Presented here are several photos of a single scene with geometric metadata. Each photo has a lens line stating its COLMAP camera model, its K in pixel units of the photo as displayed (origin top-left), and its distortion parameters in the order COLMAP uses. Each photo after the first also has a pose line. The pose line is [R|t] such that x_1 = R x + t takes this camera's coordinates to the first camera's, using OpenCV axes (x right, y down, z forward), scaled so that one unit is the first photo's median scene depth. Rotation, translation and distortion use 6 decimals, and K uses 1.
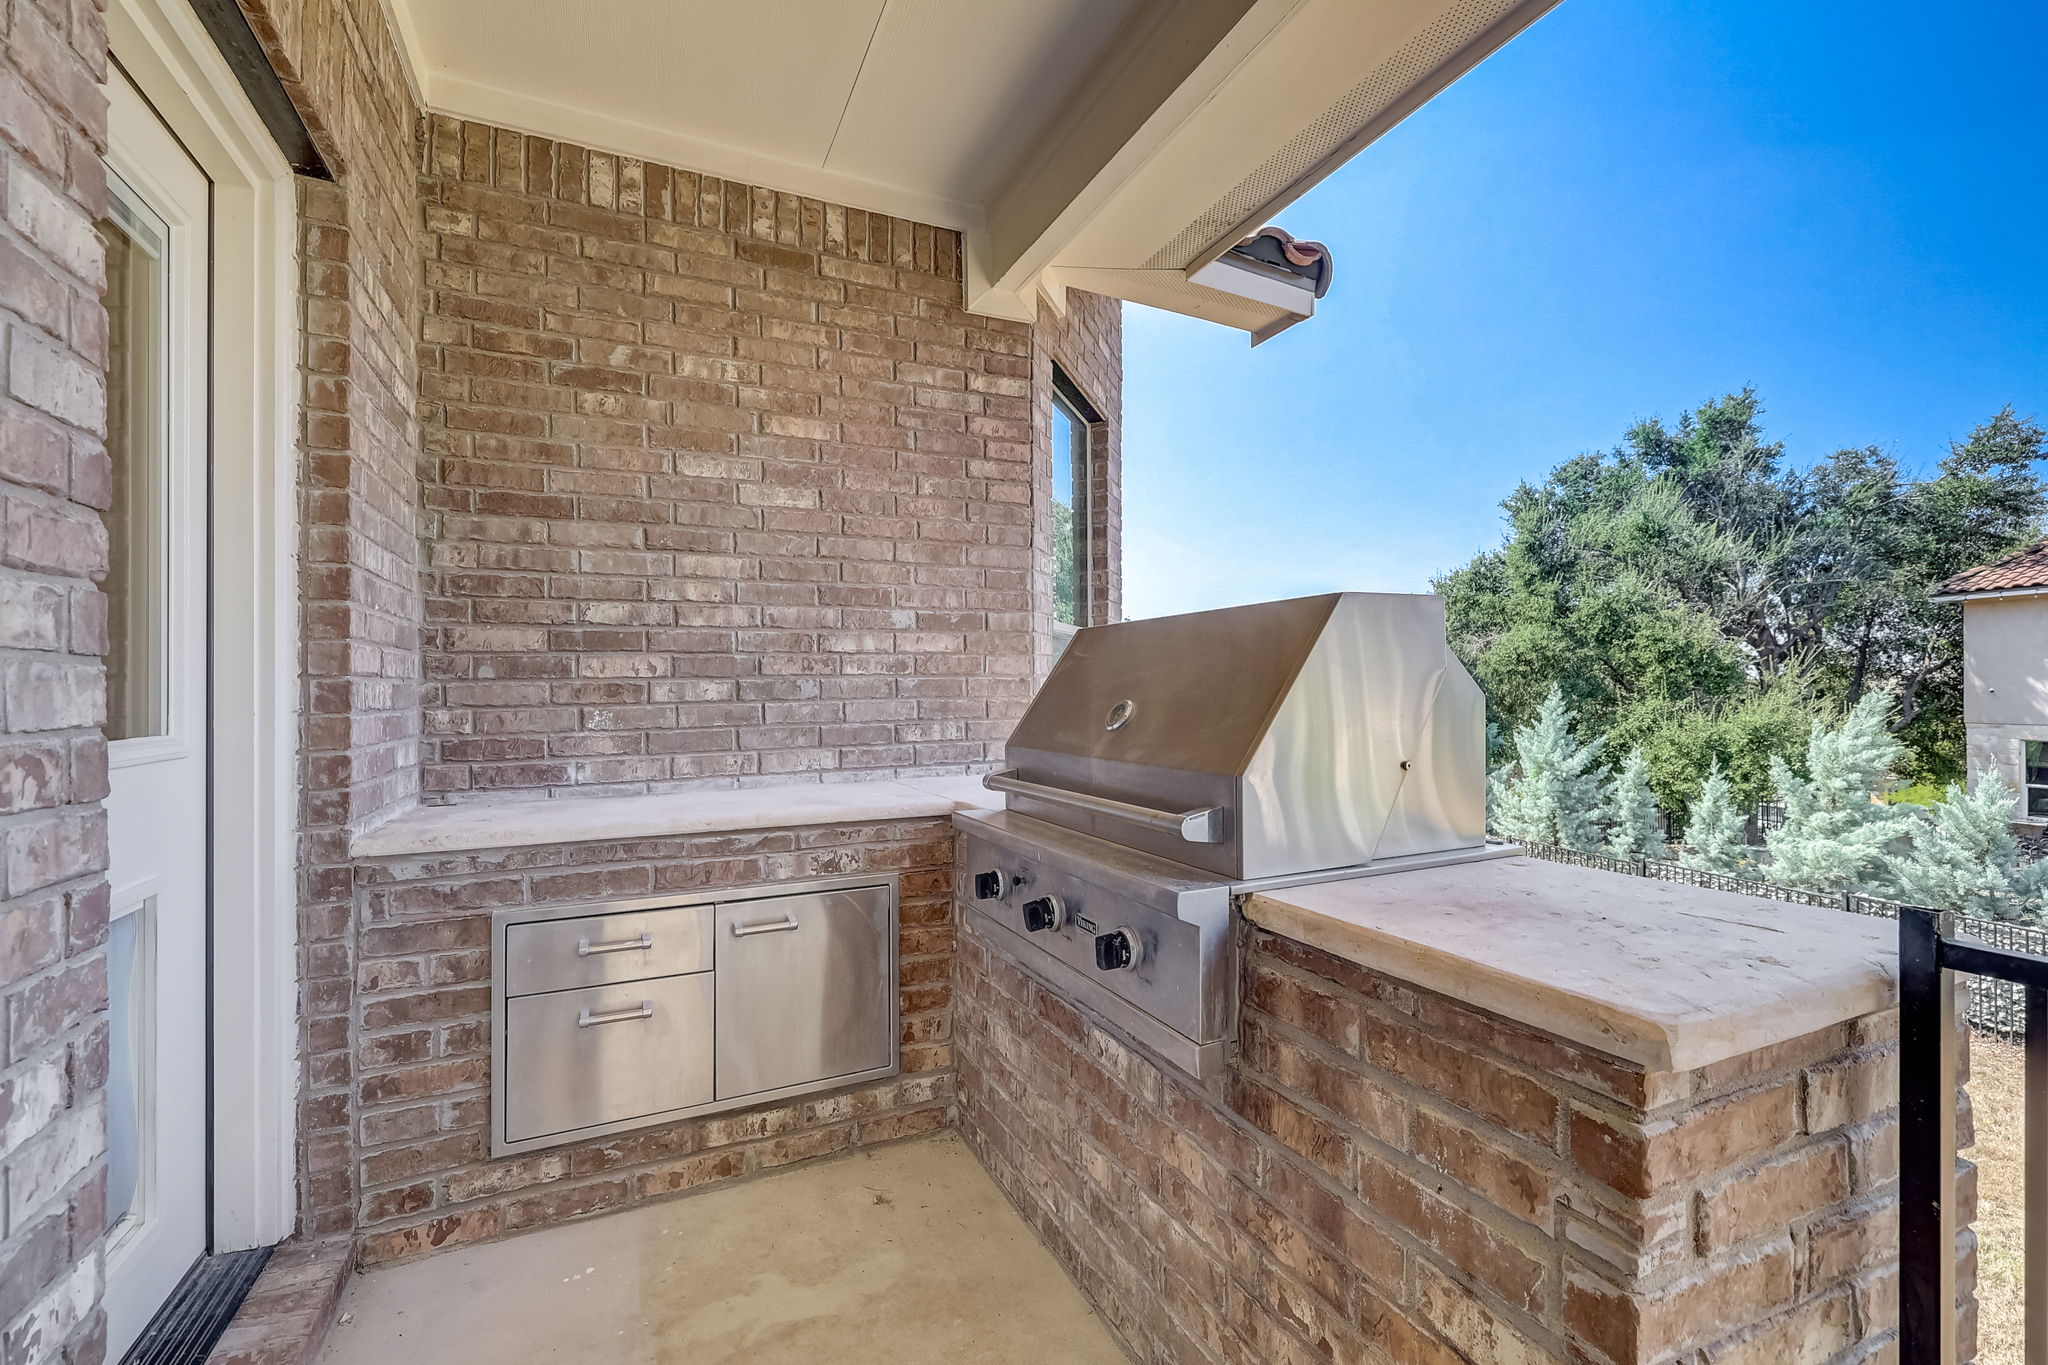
lens RADIAL K [[859.1, 0, 1028.7], [0, 859.1, 685.1], [0, 0, 1]] dist [-0.006727, -0.001082]
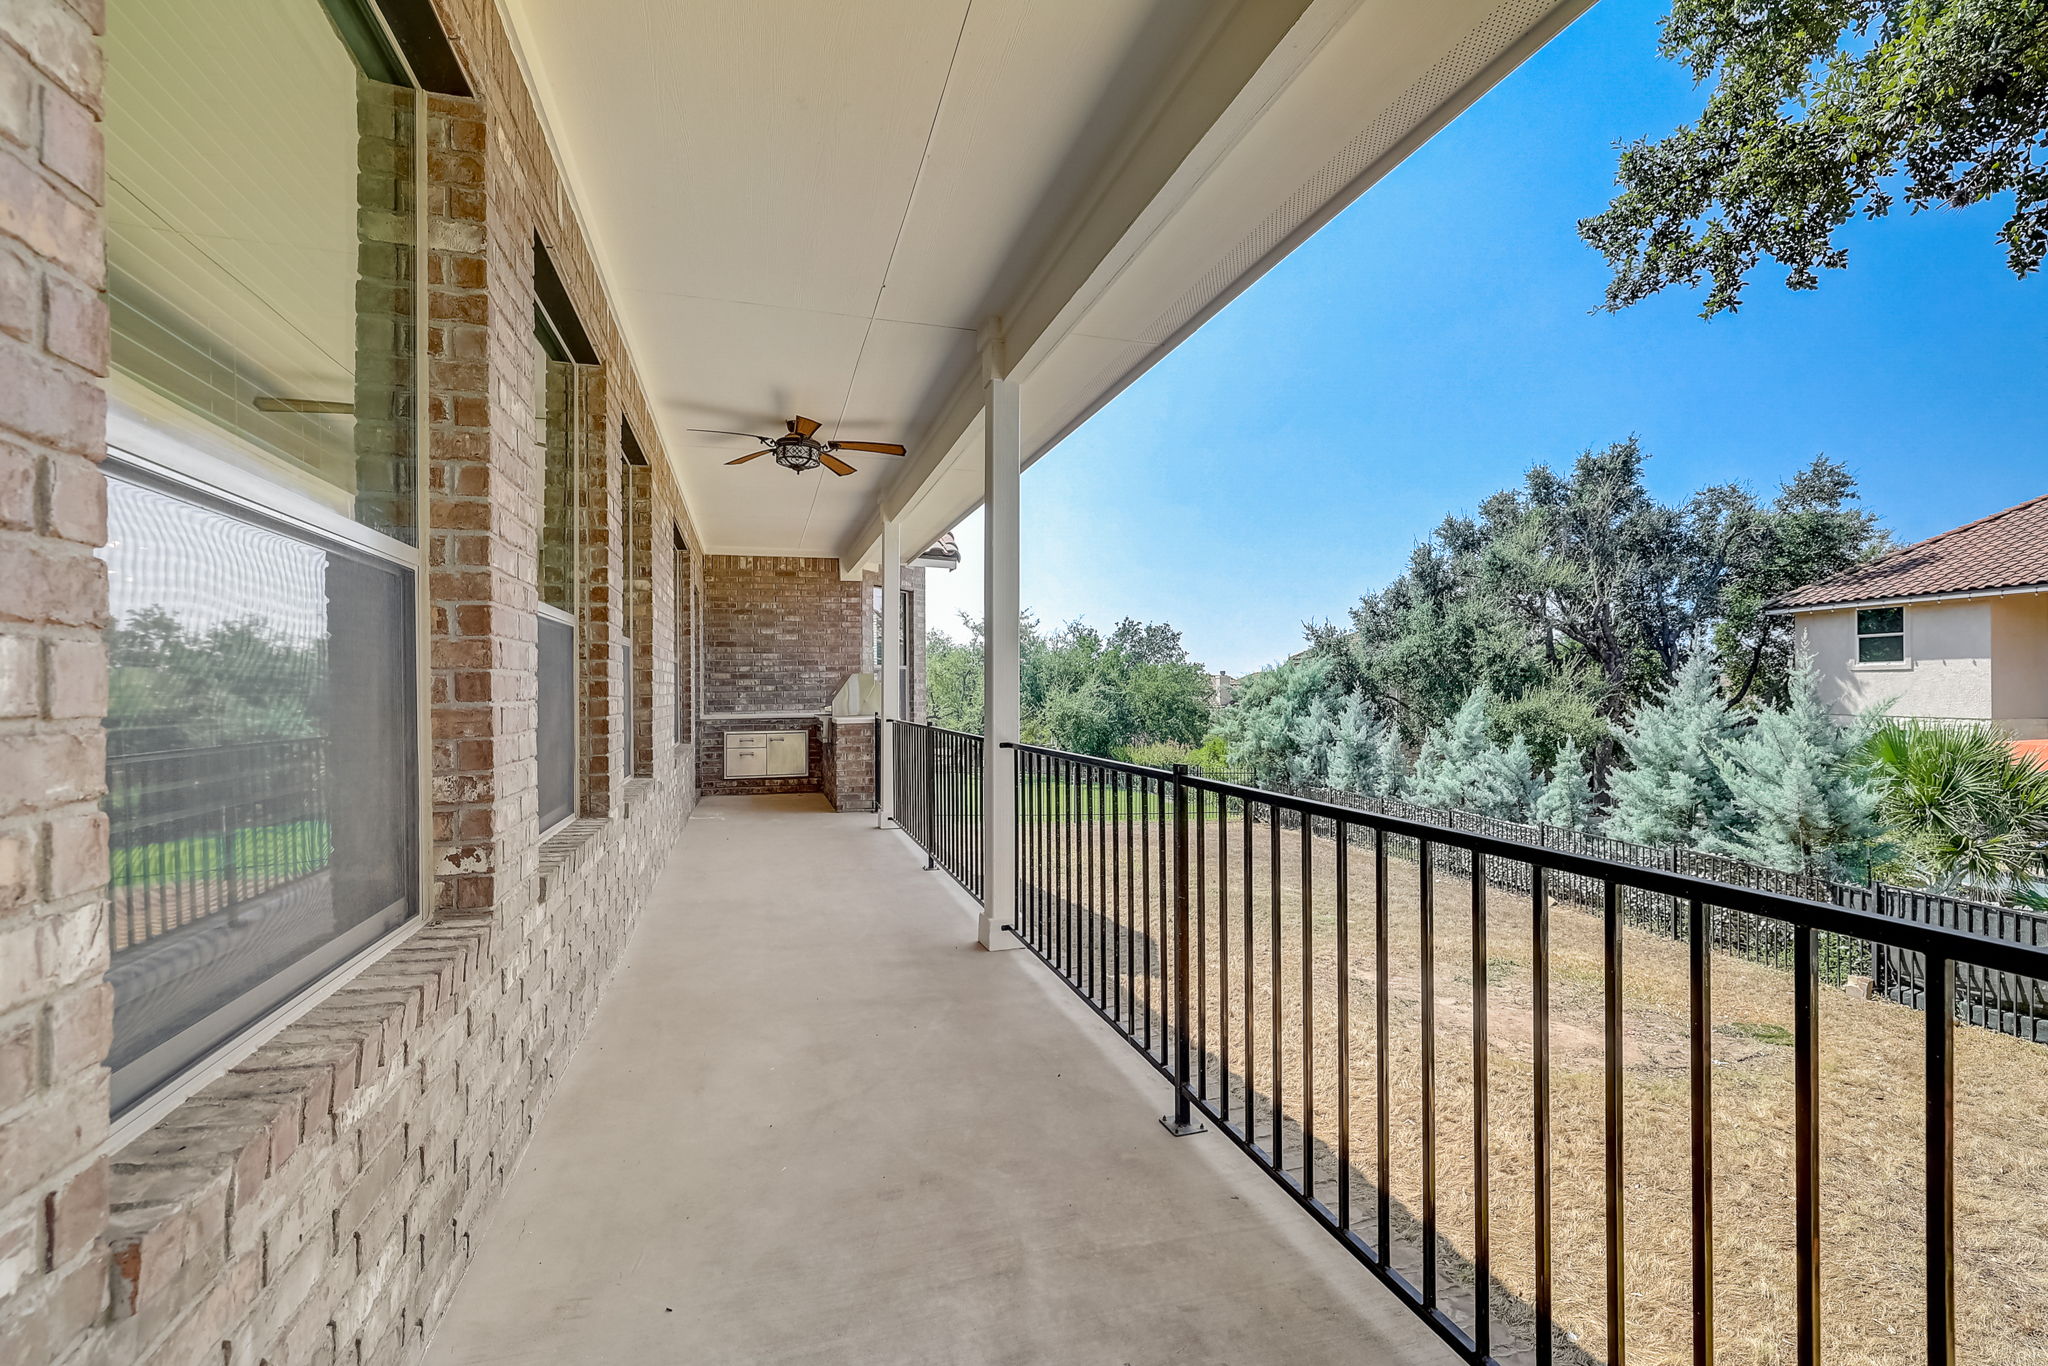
lens RADIAL K [[859.1, 0, 1019.7], [0, 859.1, 685.0], [0, 0, 1]] dist [-0.006727, -0.001082]
pose [[0.990650, 0.000054, -0.136429, 1.221060], [0.000826, 0.999979, 0.006394, -0.030307], [0.136426, -0.006447, 0.990629, -2.571338]]
